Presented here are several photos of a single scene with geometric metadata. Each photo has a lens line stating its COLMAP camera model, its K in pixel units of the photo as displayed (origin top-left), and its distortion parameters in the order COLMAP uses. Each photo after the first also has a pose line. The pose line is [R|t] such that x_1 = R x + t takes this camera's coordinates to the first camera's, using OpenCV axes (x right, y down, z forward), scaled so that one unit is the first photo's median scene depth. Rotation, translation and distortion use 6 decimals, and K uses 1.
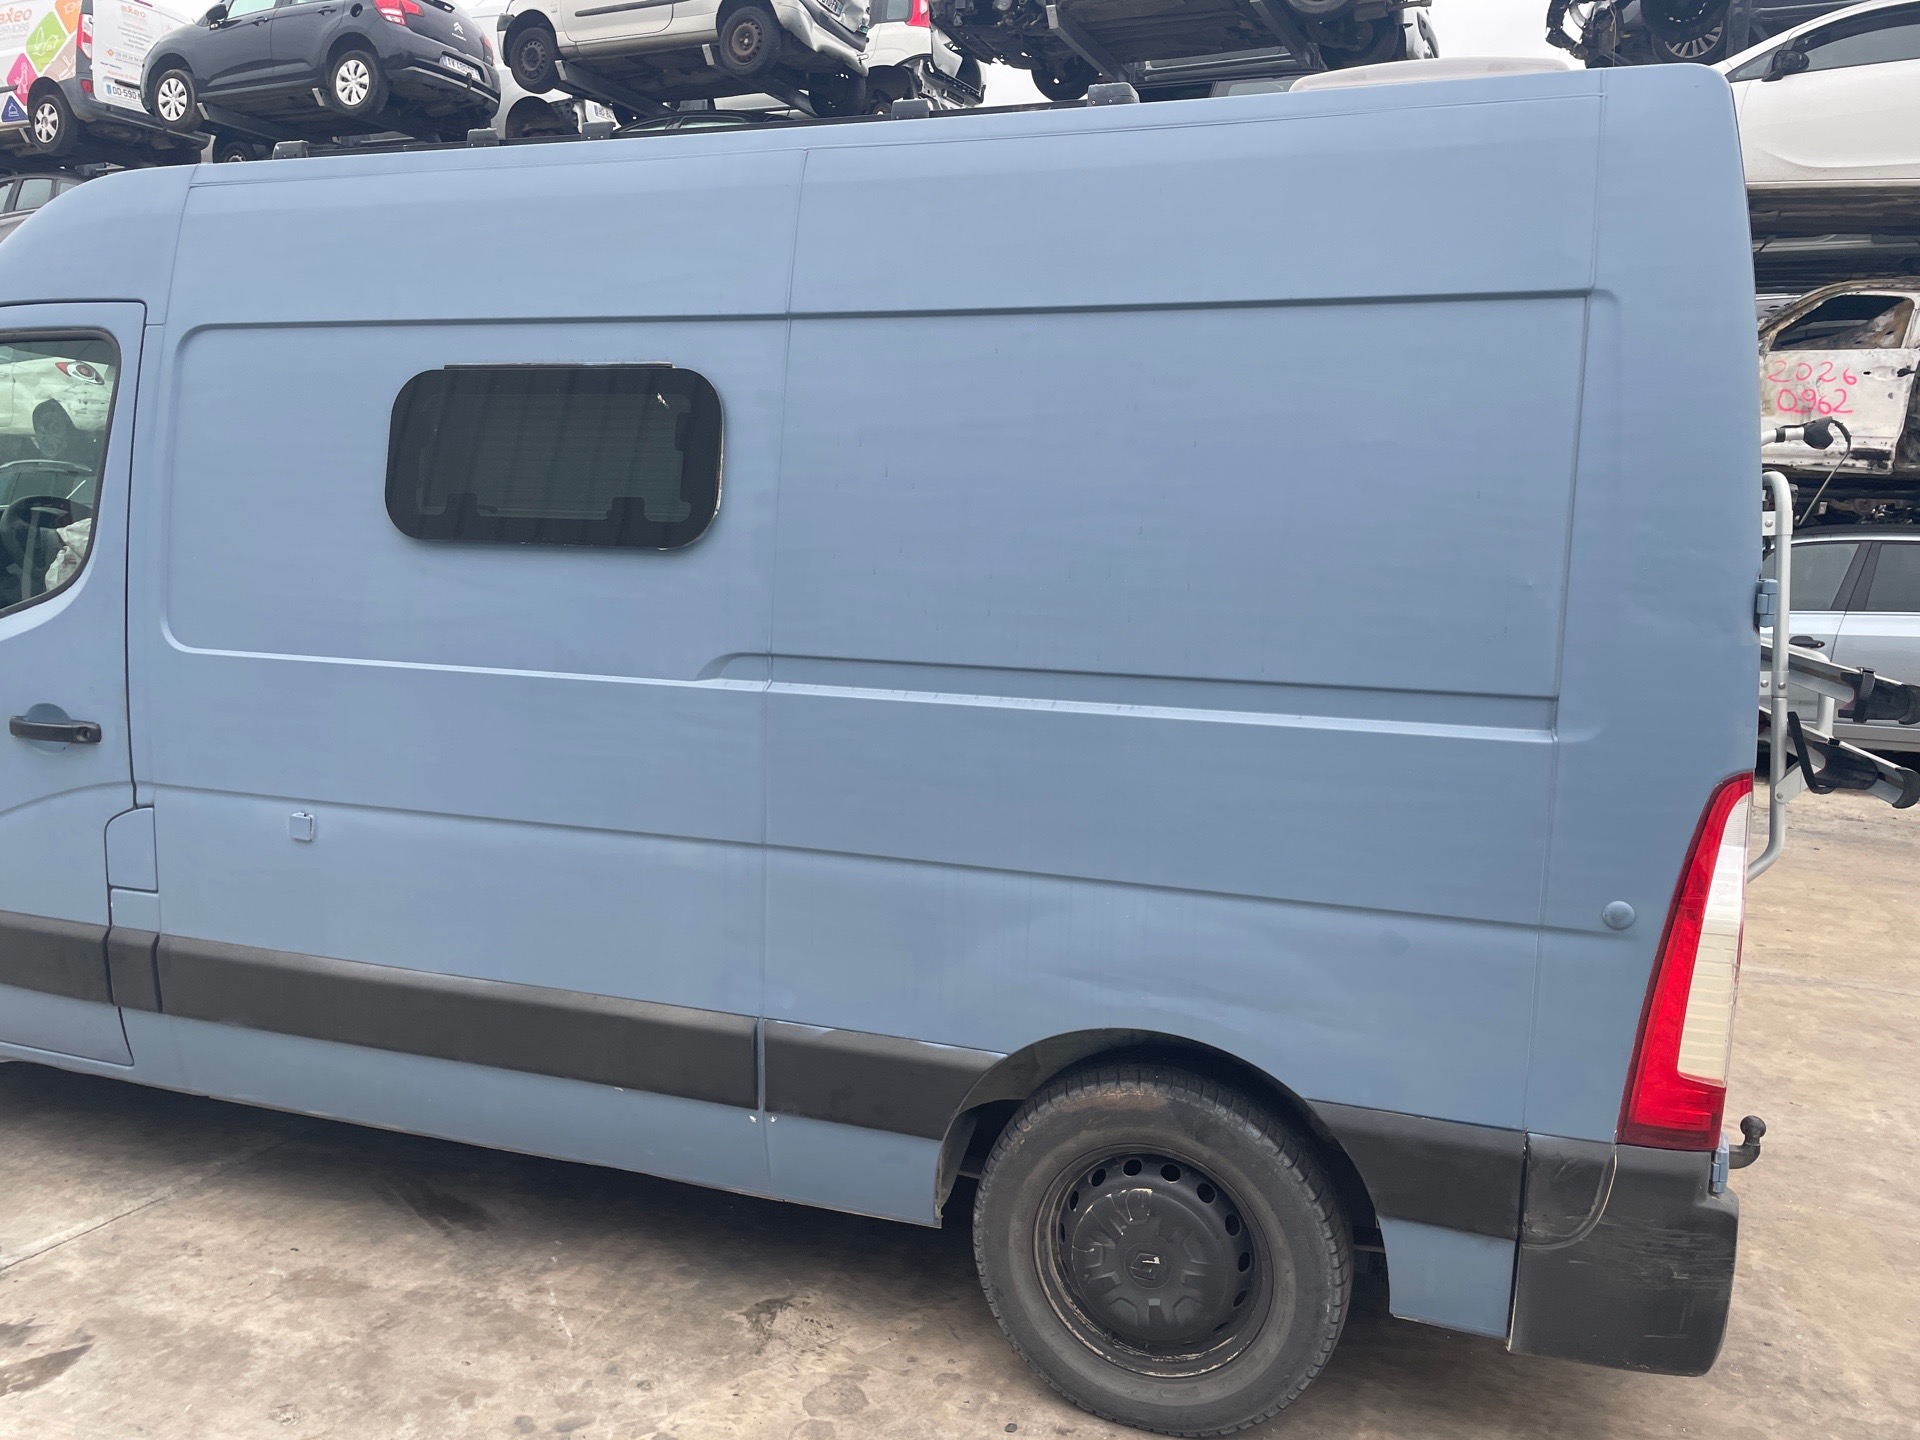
lens RADIAL K [[1449.4, 0, 942.9], [0, 1449.4, 727.9], [0, 0, 1]] dist [0.078533, -0.098226]
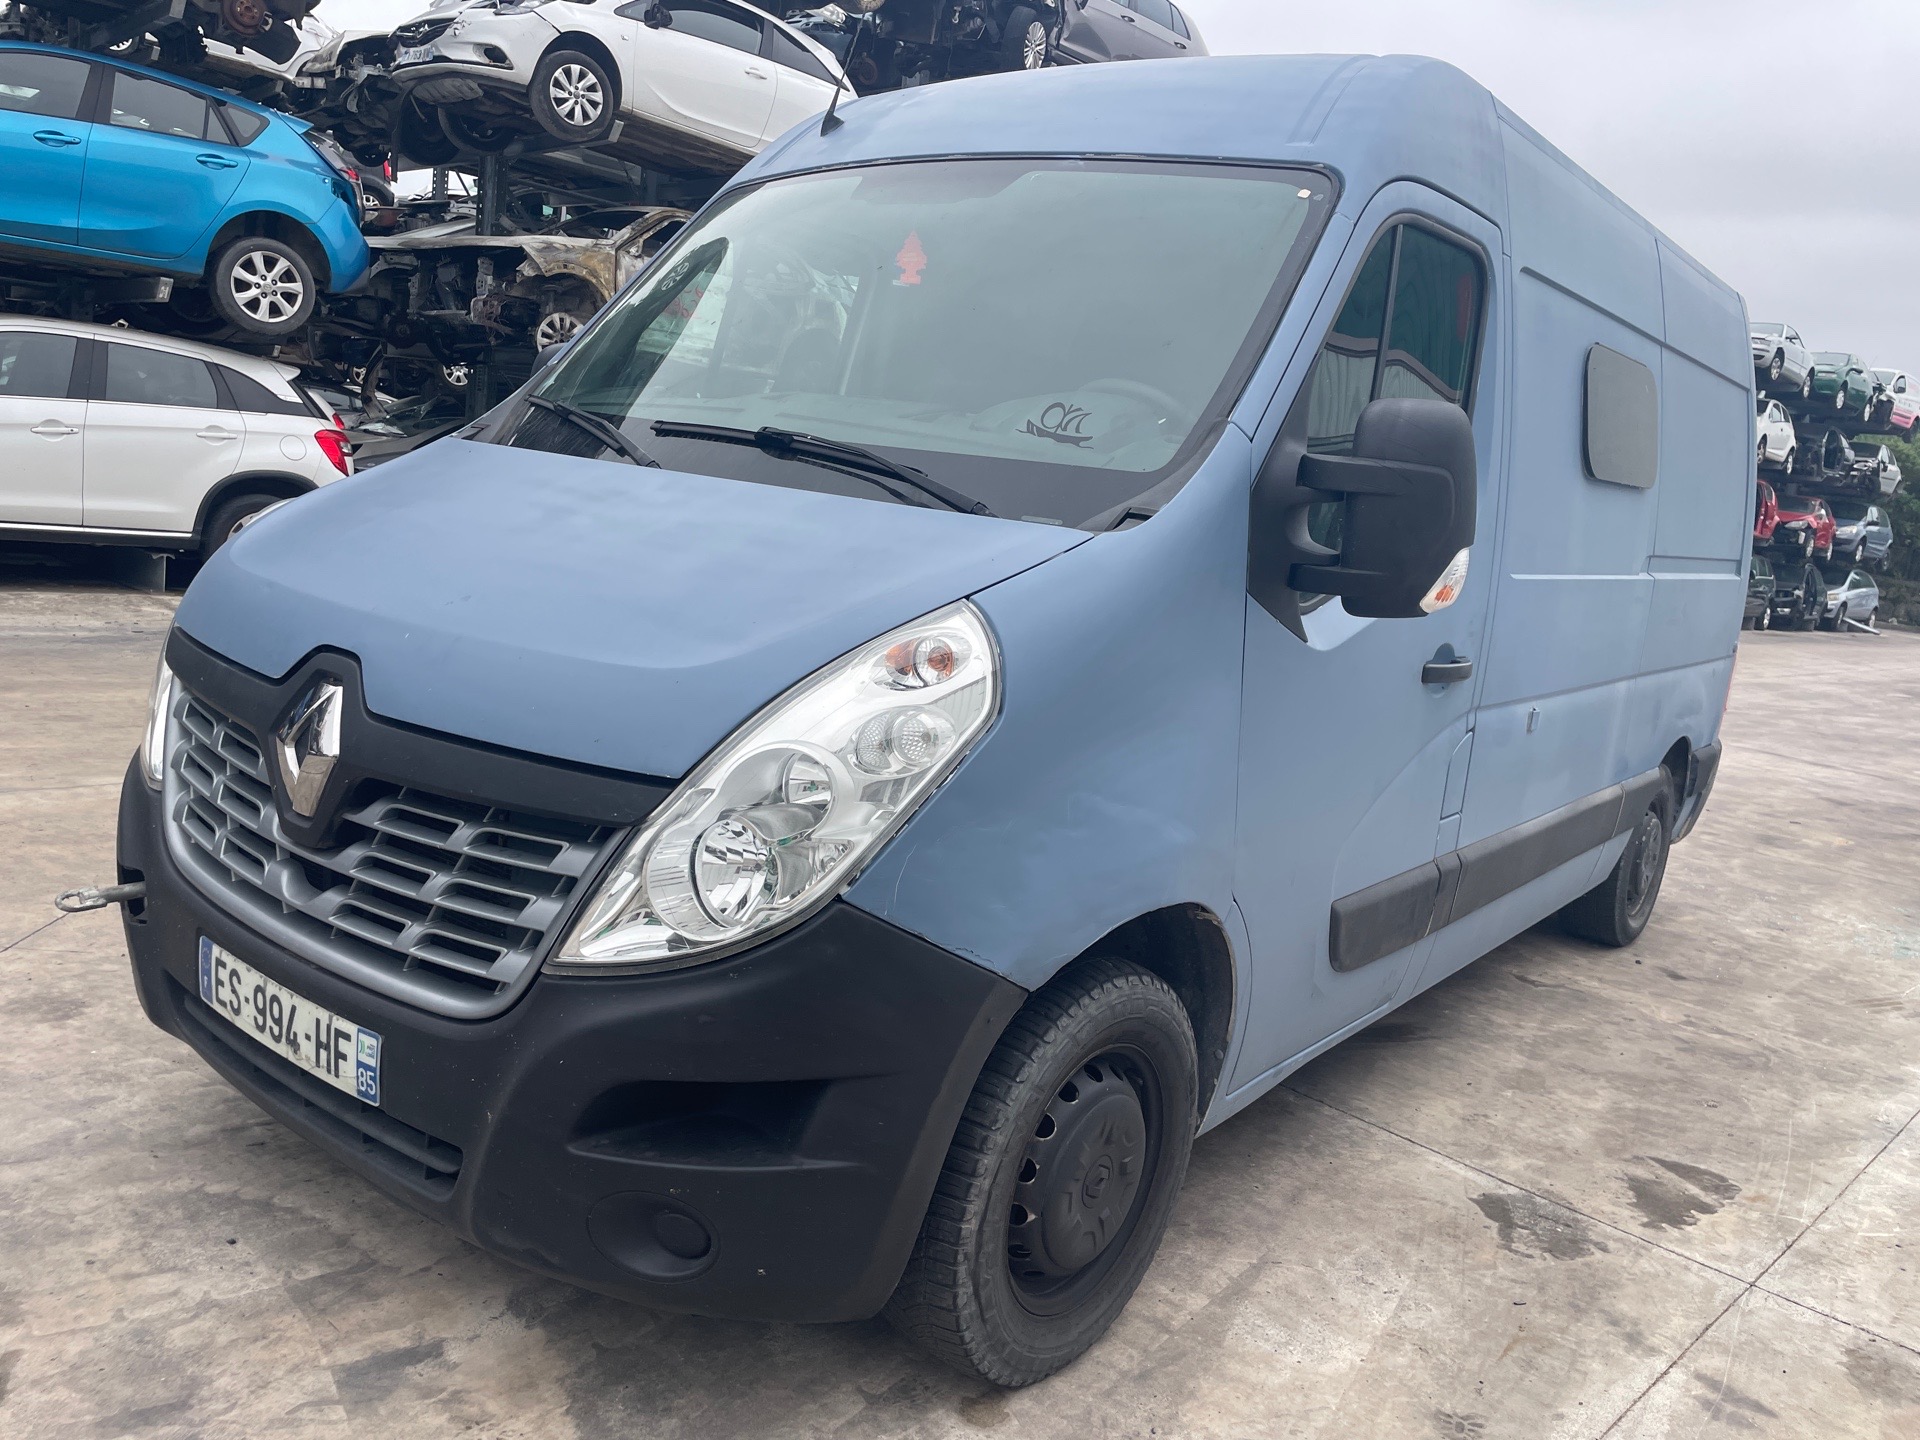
lens RADIAL K [[1449.4, 0, 961.2], [0, 1449.4, 712.8], [0, 0, 1]] dist [0.078533, -0.098226]
pose [[0.321604, -0.148976, 0.935081, -1.689884], [0.041390, 0.988813, 0.143301, -0.126527], [-0.945969, -0.007383, 0.324172, 1.053002]]
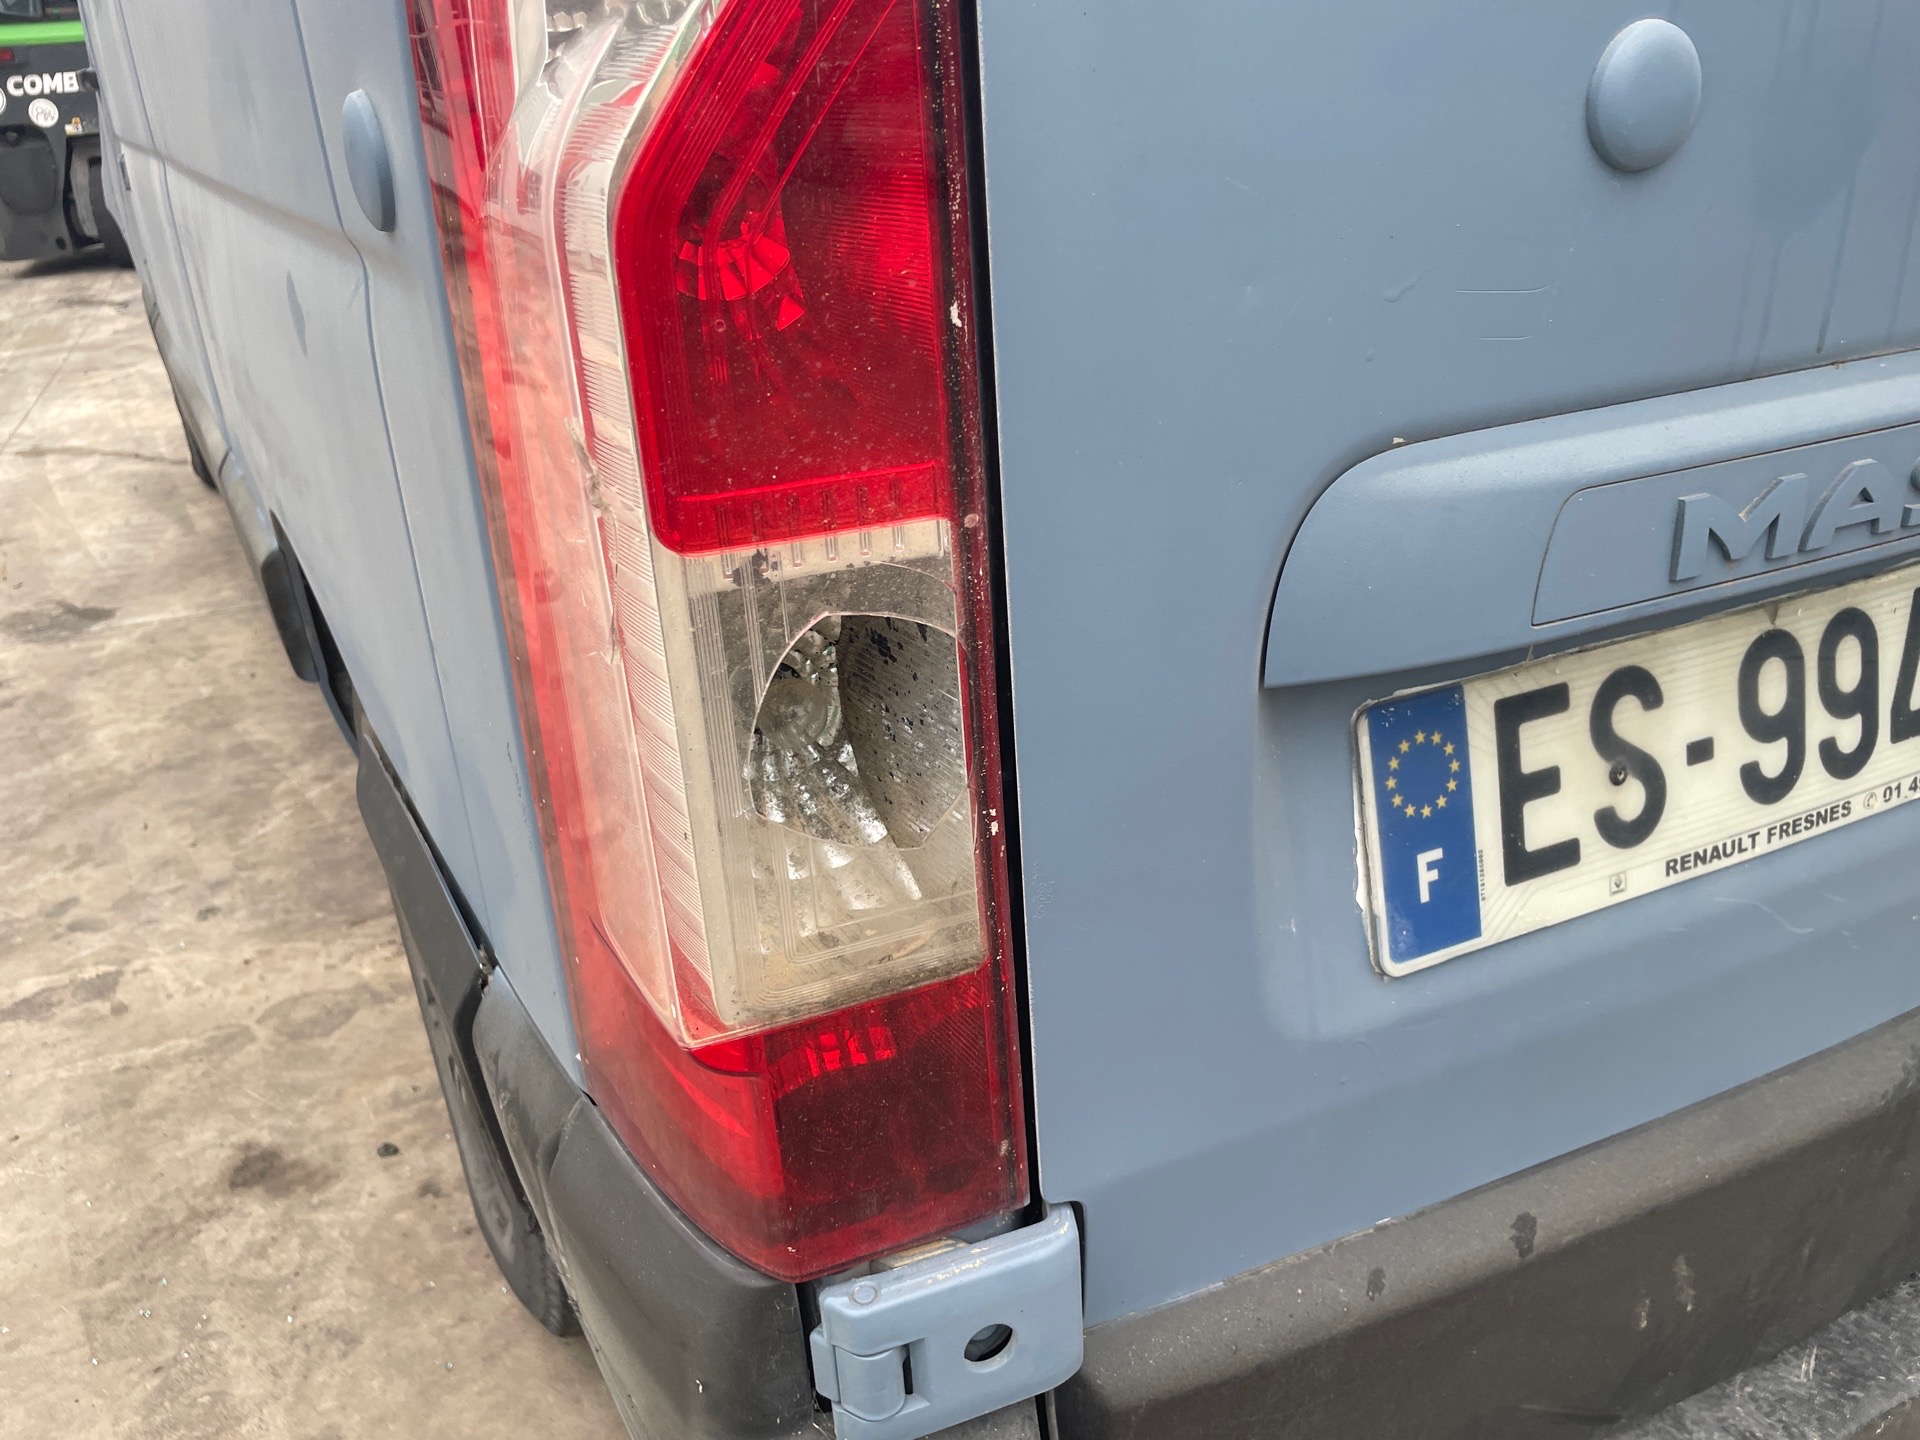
lens RADIAL K [[1449.4, 0, 976.8], [0, 1449.4, 730.3], [0, 0, 1]] dist [0.078533, -0.098226]
pose [[0.753658, 0.219738, -0.619447, 0.497567], [-0.032819, 0.953865, 0.298437, 0.102990], [0.656447, -0.204590, 0.726100, 0.652176]]
